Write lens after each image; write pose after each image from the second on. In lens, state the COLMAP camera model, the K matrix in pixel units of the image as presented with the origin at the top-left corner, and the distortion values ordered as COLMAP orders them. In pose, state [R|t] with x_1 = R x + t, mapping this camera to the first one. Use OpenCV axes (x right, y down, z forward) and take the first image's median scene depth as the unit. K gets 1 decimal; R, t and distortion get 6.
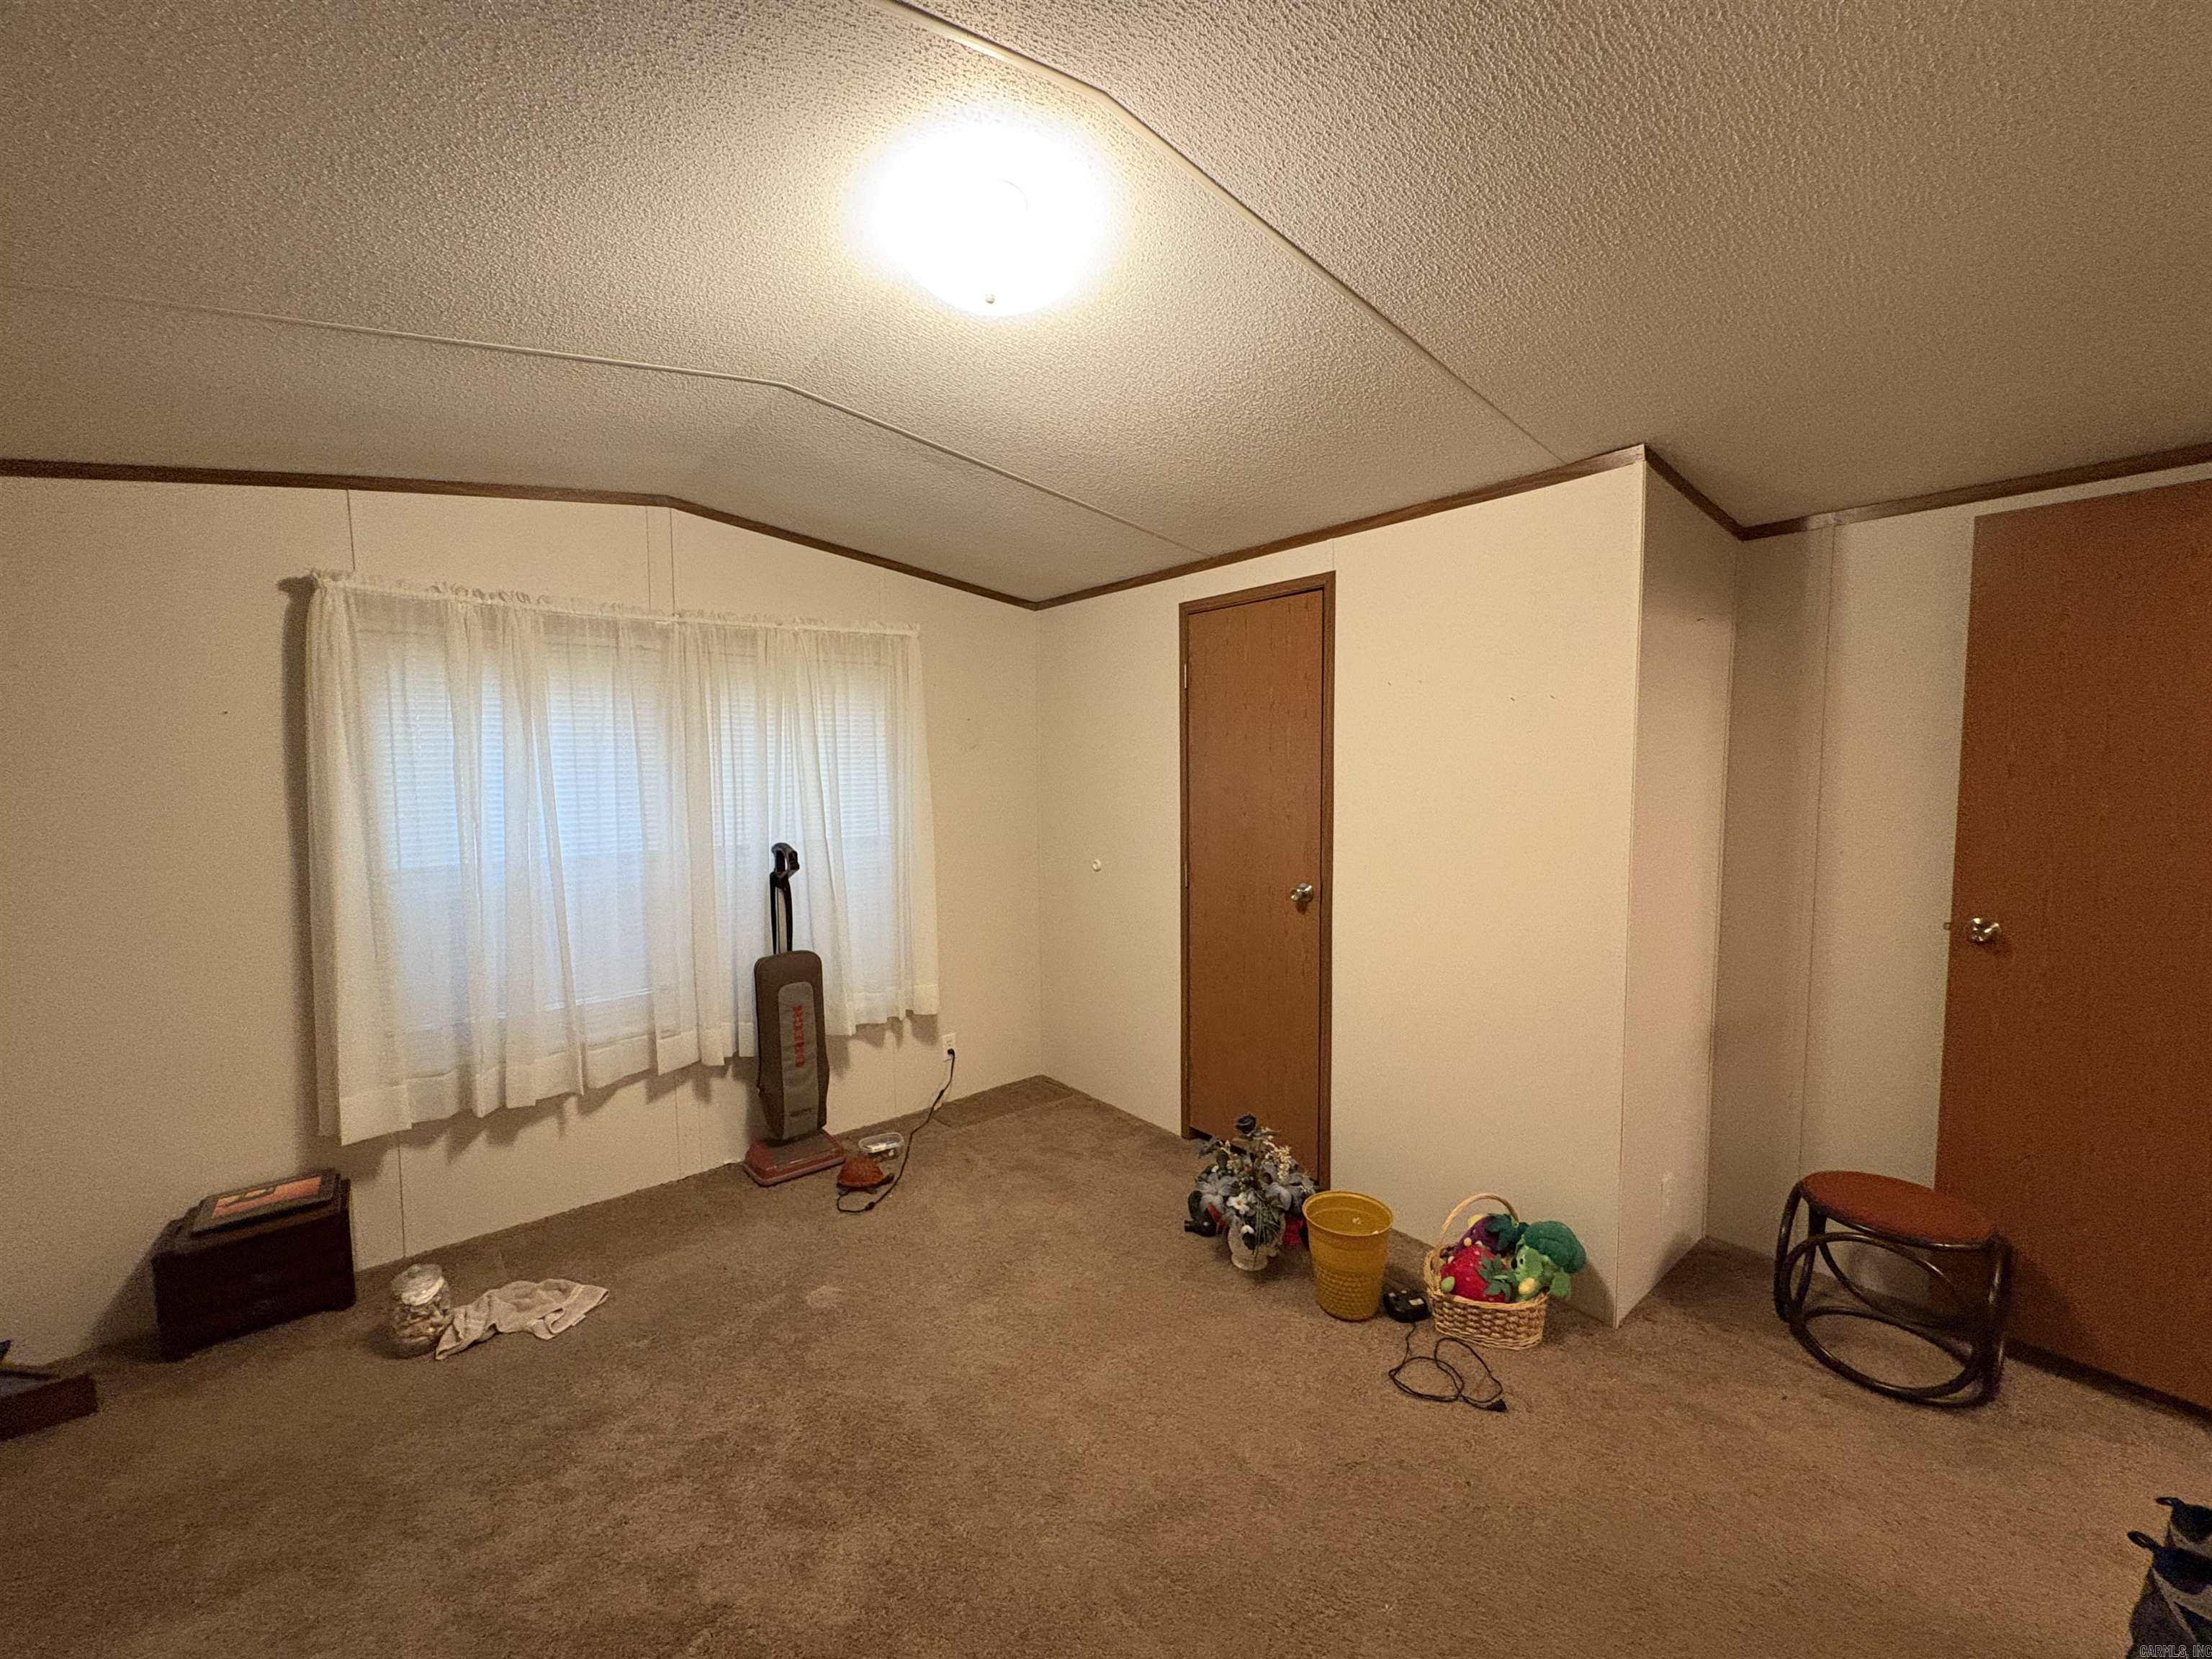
lens RADIAL K [[881.8, 0, 1106.5], [0, 881.8, 827.5], [0, 0, 1]] dist [-0.000028, 0.000076]
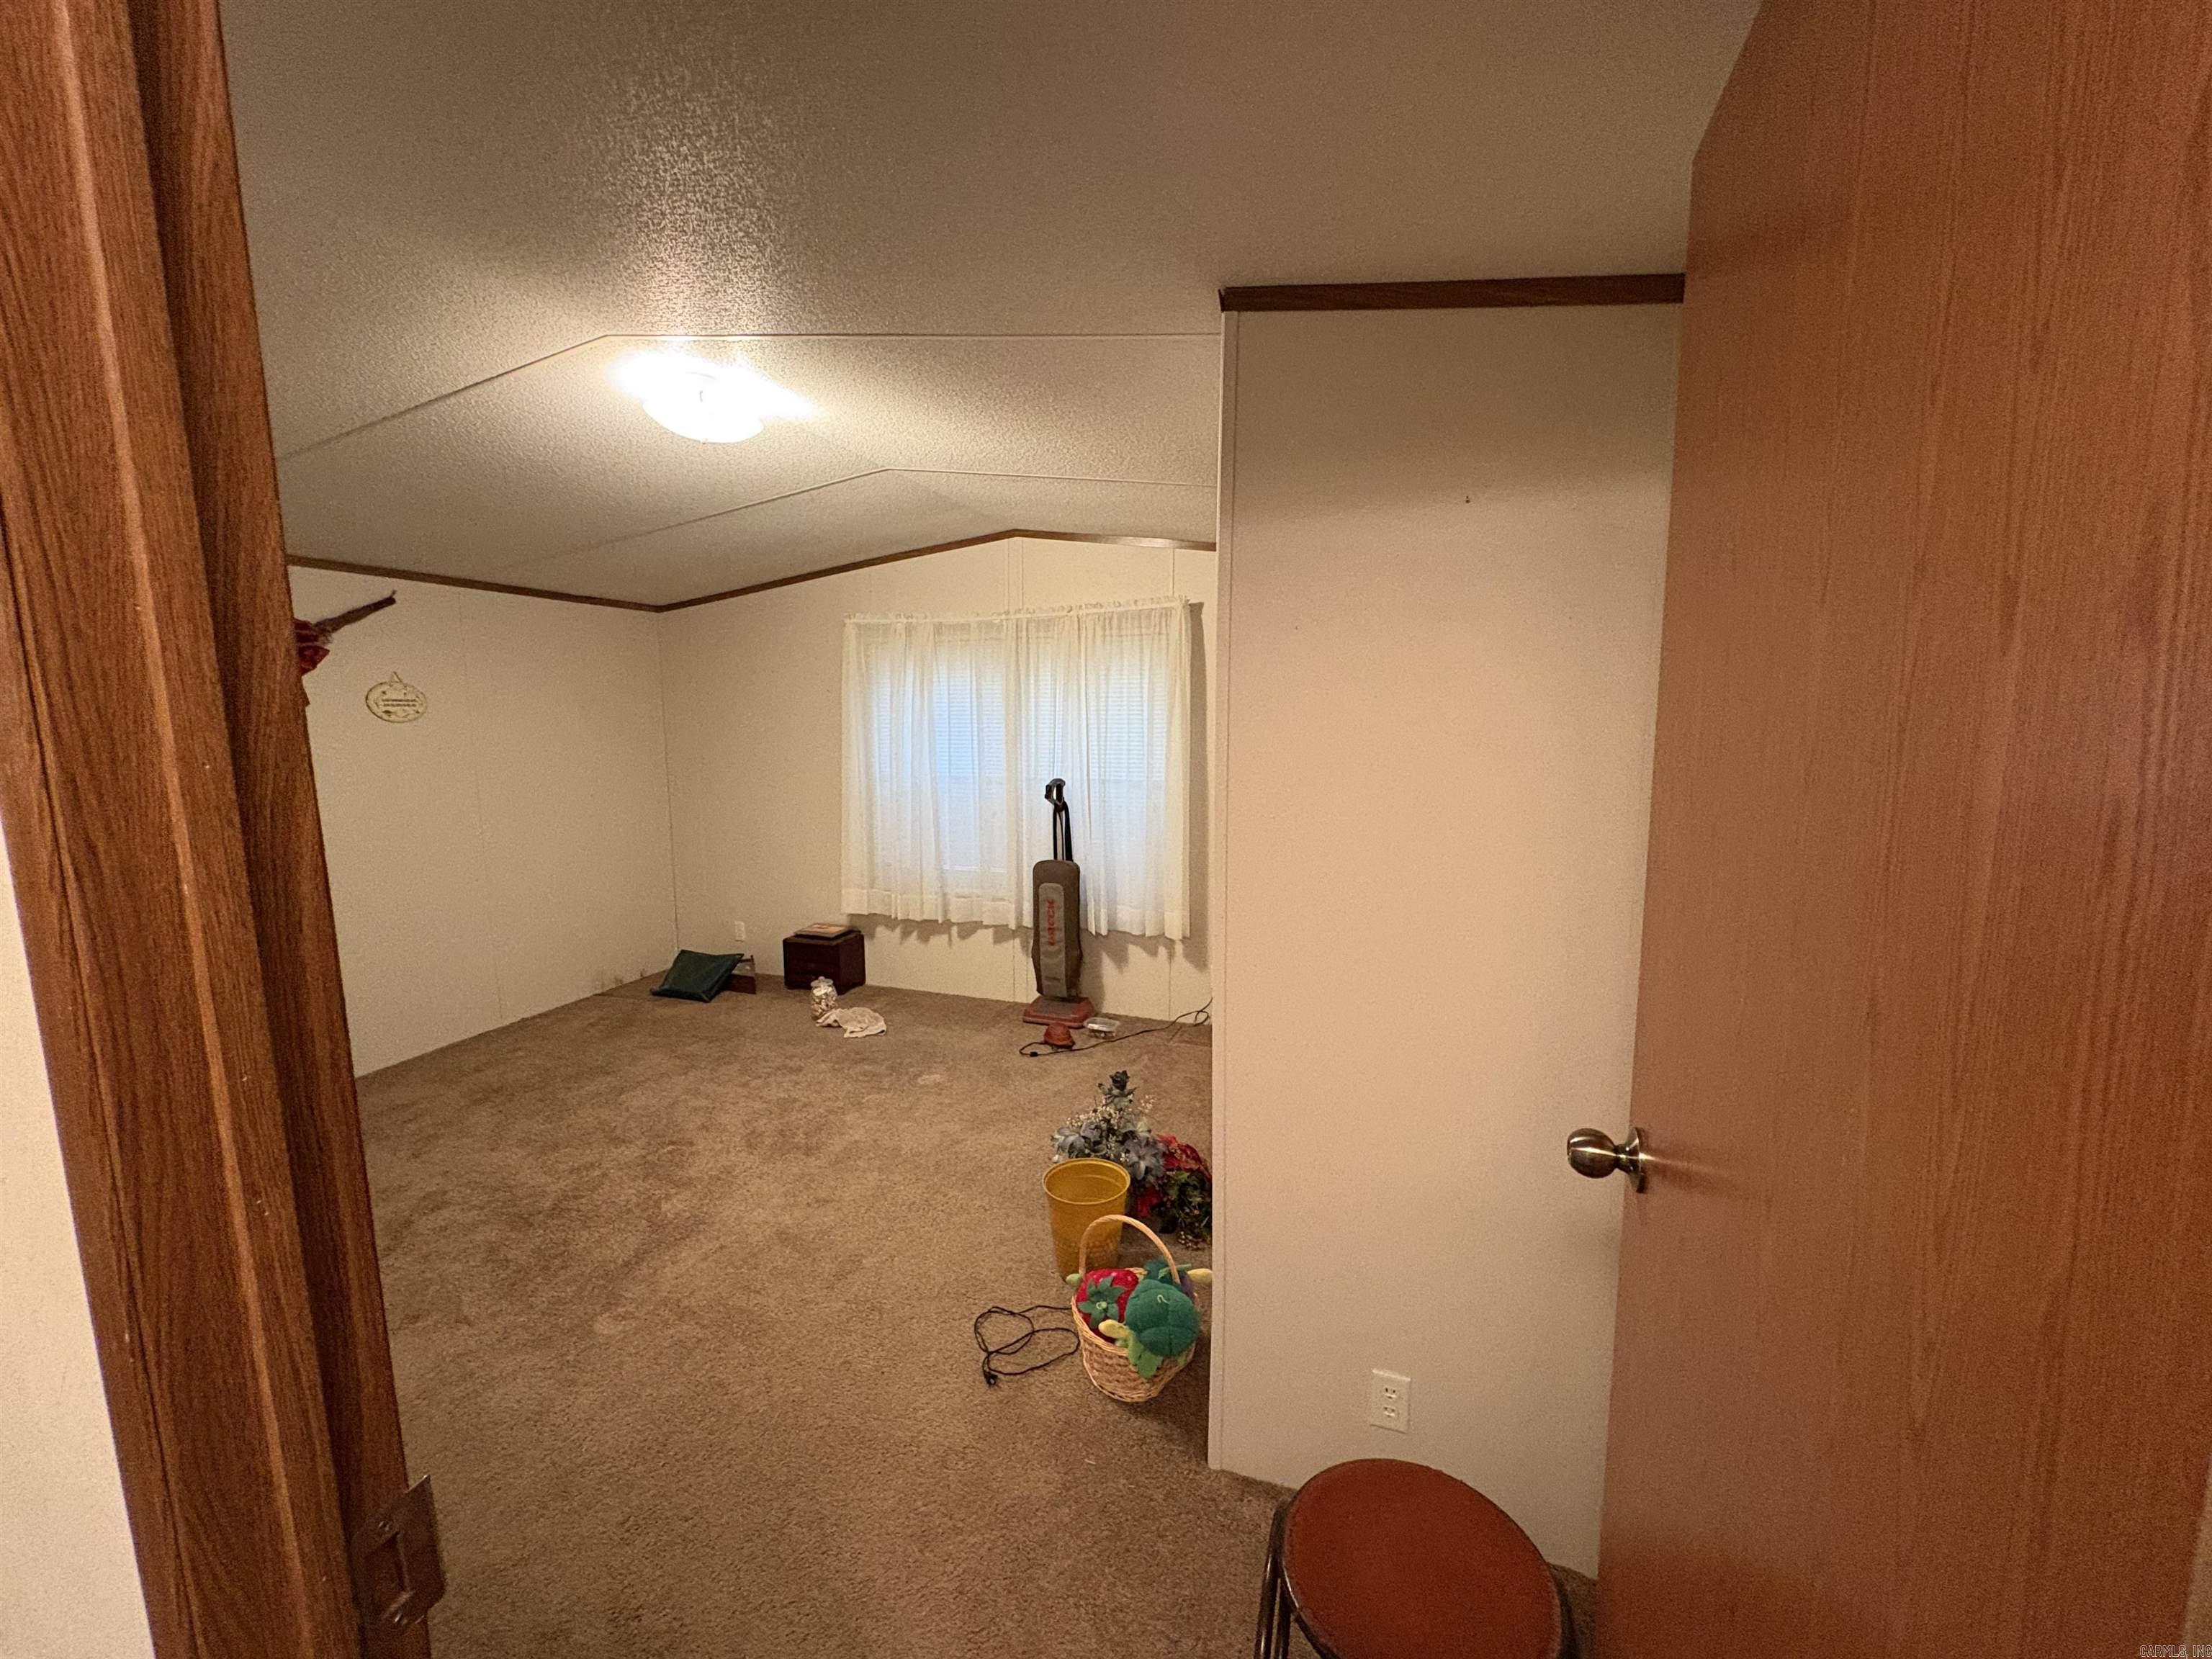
lens RADIAL K [[881.8, 0, 1106.5], [0, 881.8, 827.5], [0, 0, 1]] dist [-0.000028, 0.000076]
pose [[0.514572, 0.119417, -0.849091, 0.876843], [-0.069546, 0.992804, 0.097482, -0.046717], [0.854622, 0.008889, 0.519174, 0.402442]]
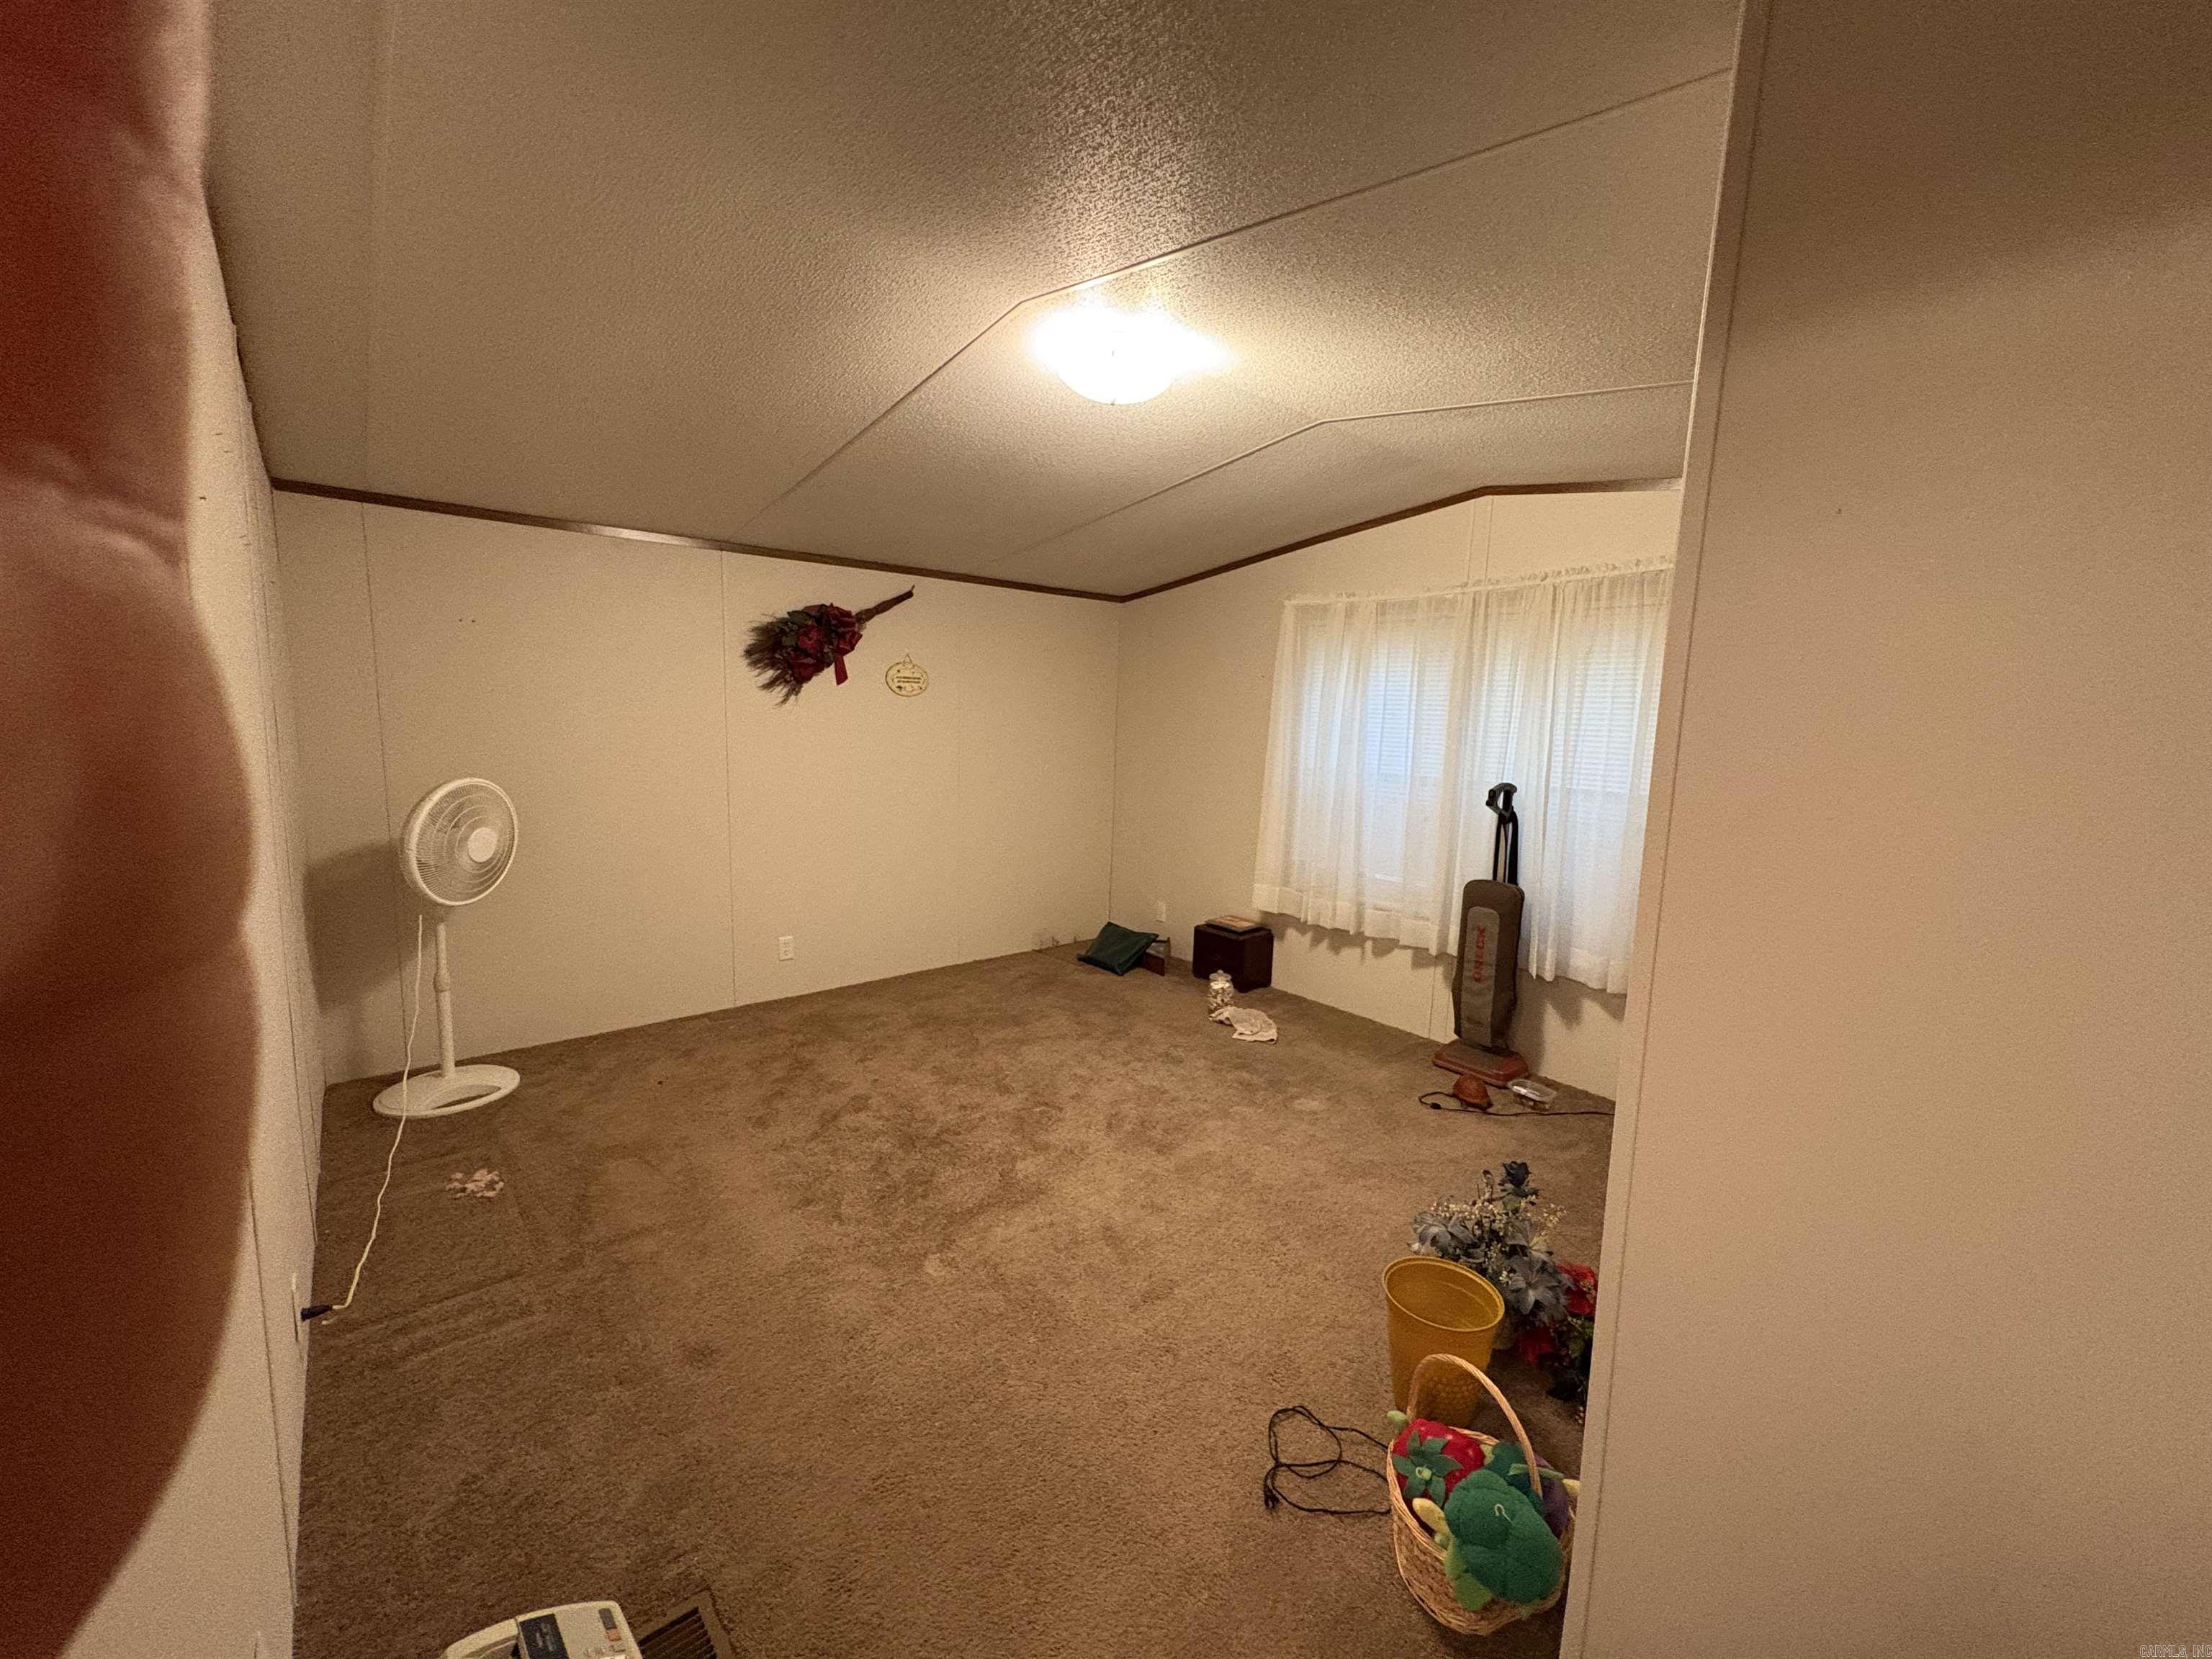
lens RADIAL K [[881.8, 0, 1106.5], [0, 881.8, 827.5], [0, 0, 1]] dist [-0.000028, 0.000076]
pose [[0.005057, 0.142054, -0.989846, 0.788120], [-0.107576, 0.984191, 0.140693, -0.030548], [0.994184, 0.105772, 0.020259, 0.526407]]
